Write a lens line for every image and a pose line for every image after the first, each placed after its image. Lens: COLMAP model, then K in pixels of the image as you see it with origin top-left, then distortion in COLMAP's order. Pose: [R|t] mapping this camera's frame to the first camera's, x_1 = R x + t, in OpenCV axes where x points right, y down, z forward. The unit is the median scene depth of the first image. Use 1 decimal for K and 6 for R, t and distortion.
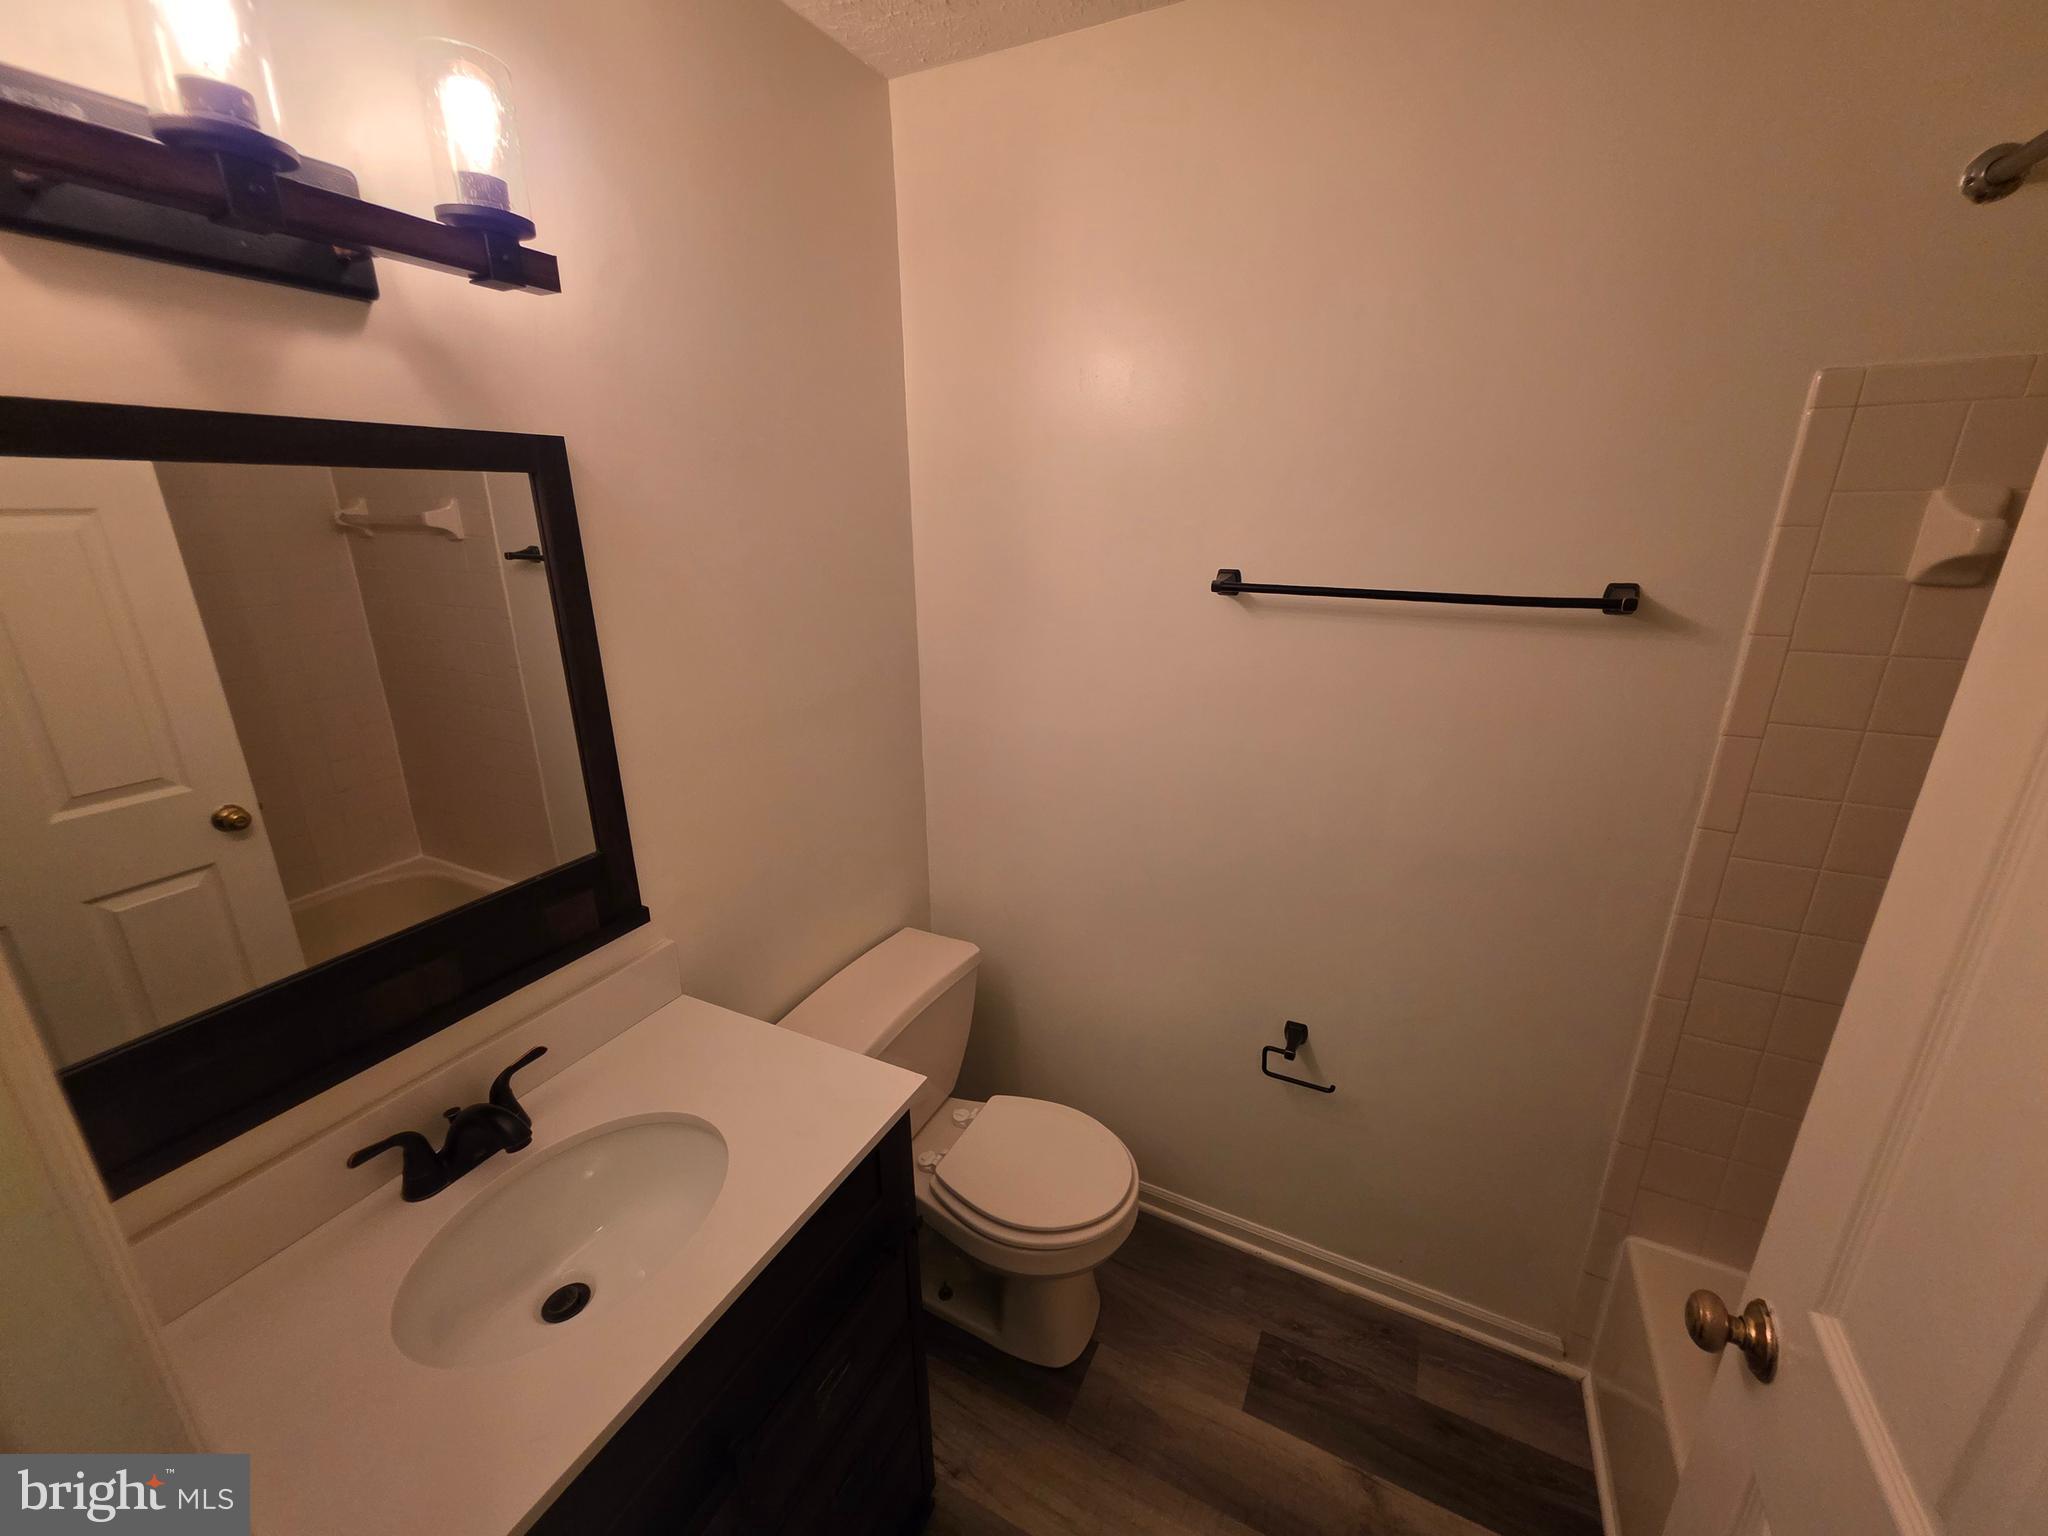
lens RADIAL K [[814.5, 0, 1029.5], [0, 814.5, 765.6], [0, 0, 1]] dist [0.002144, 0.000259]
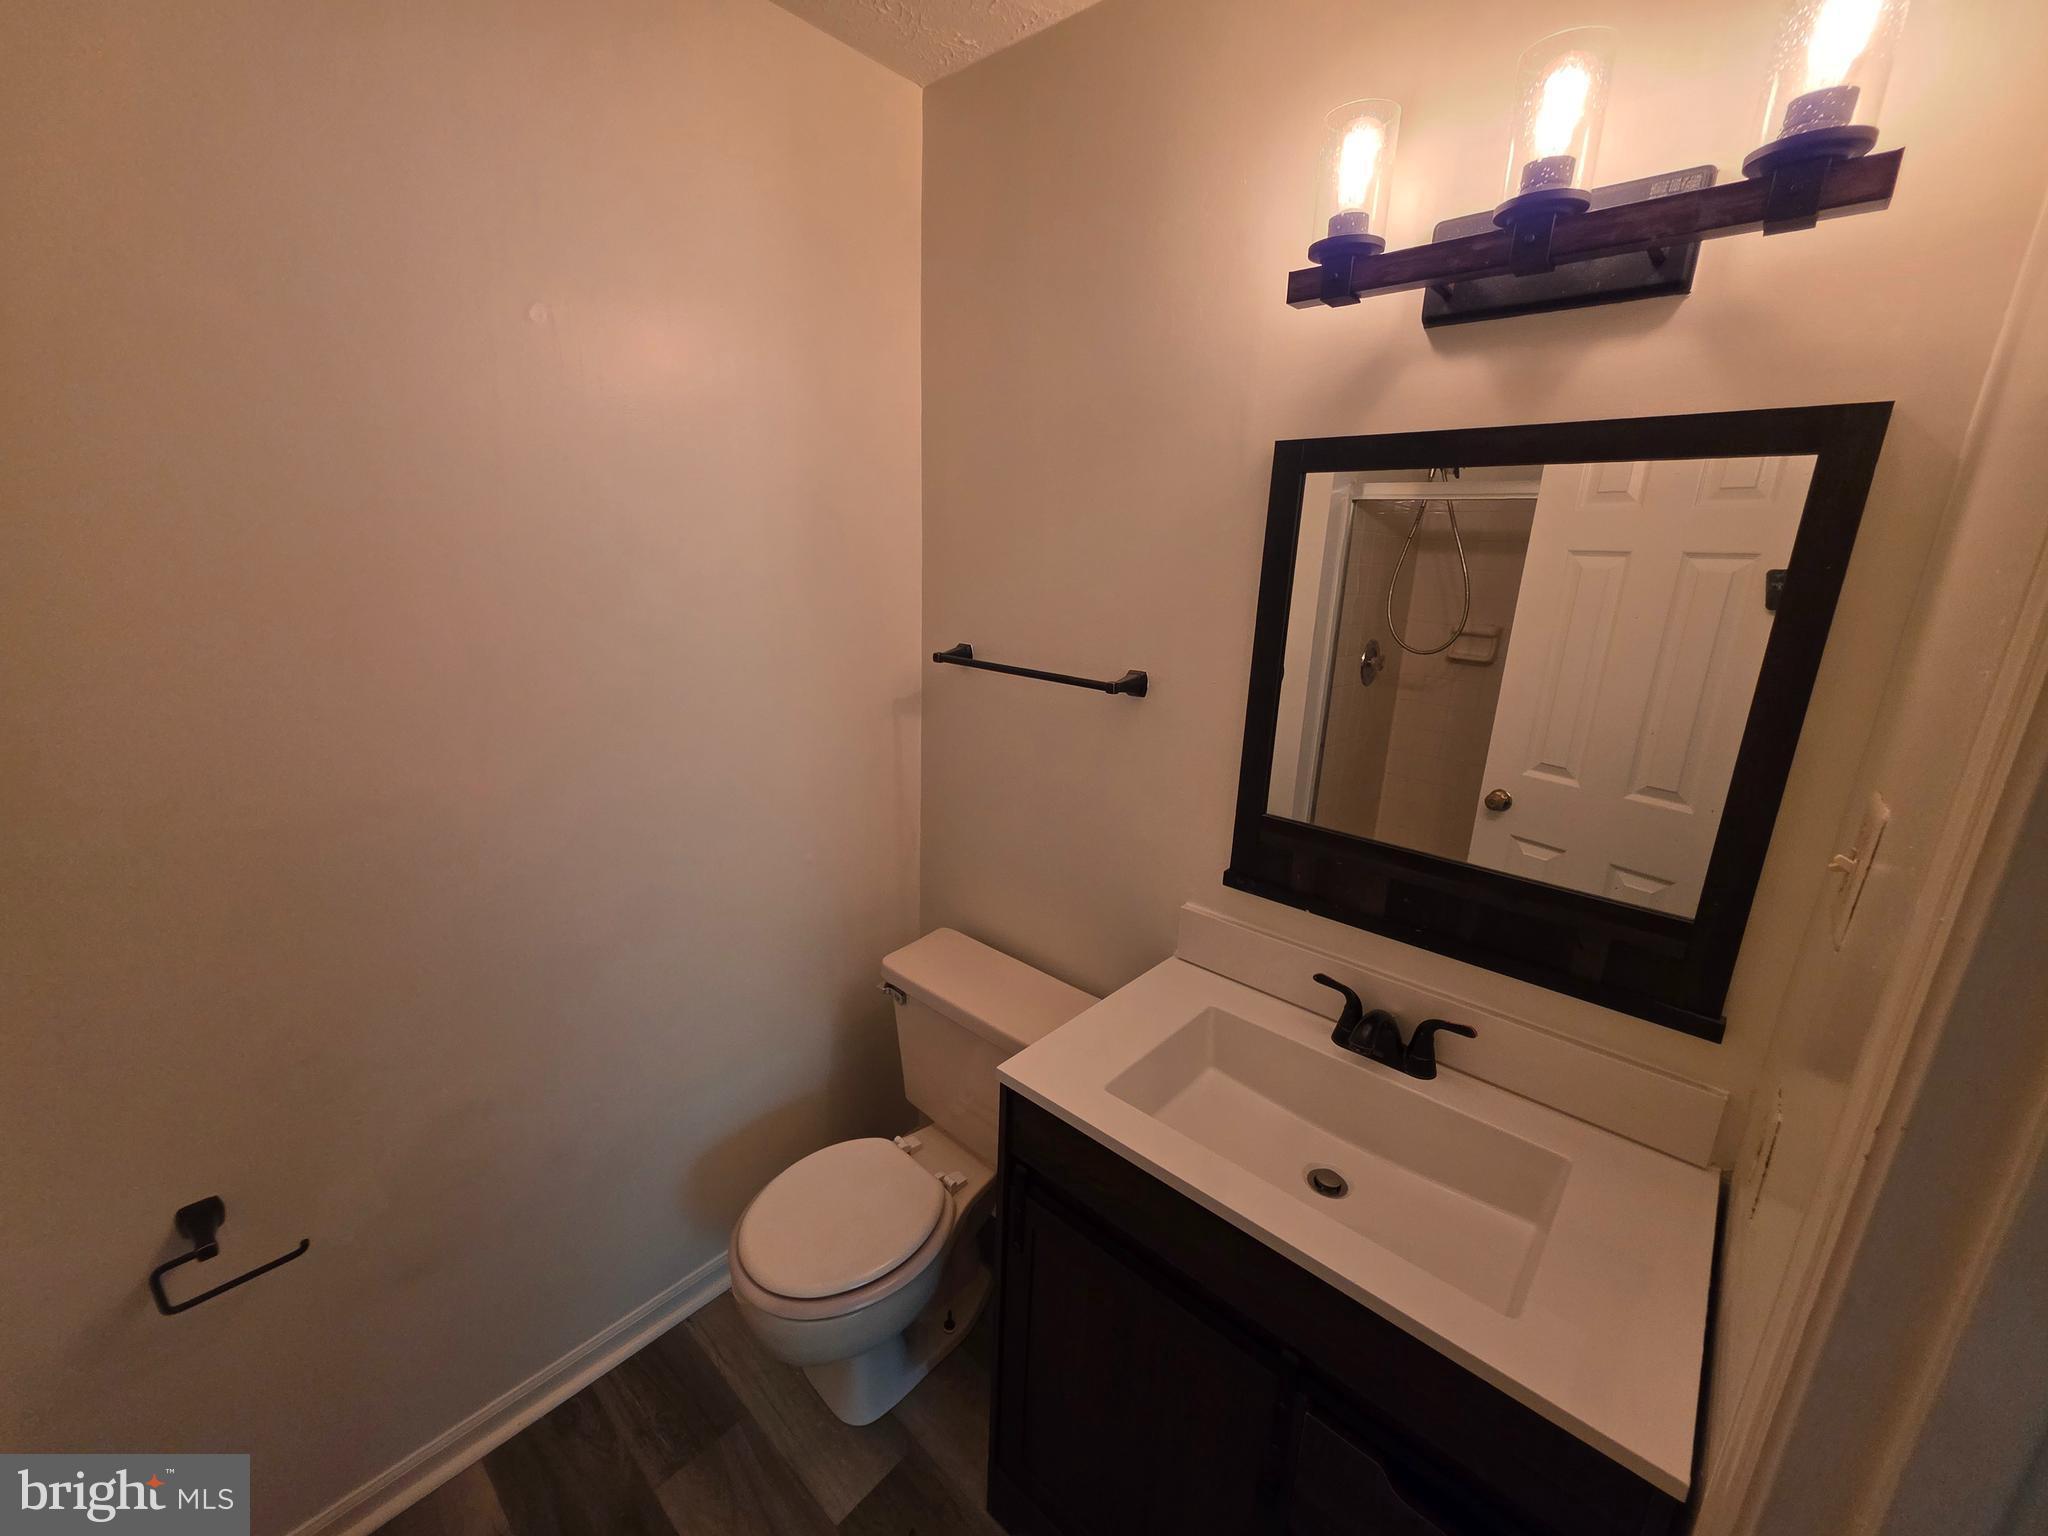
lens RADIAL K [[831.3, 0, 1016.9], [0, 831.3, 750.9], [0, 0, 1]] dist [0.000902, 0.000066]
pose [[-0.254609, 0.270006, -0.928586, 0.483789], [-0.286510, 0.896057, 0.339106, -0.180749], [0.923627, 0.352389, -0.150785, 0.598312]]
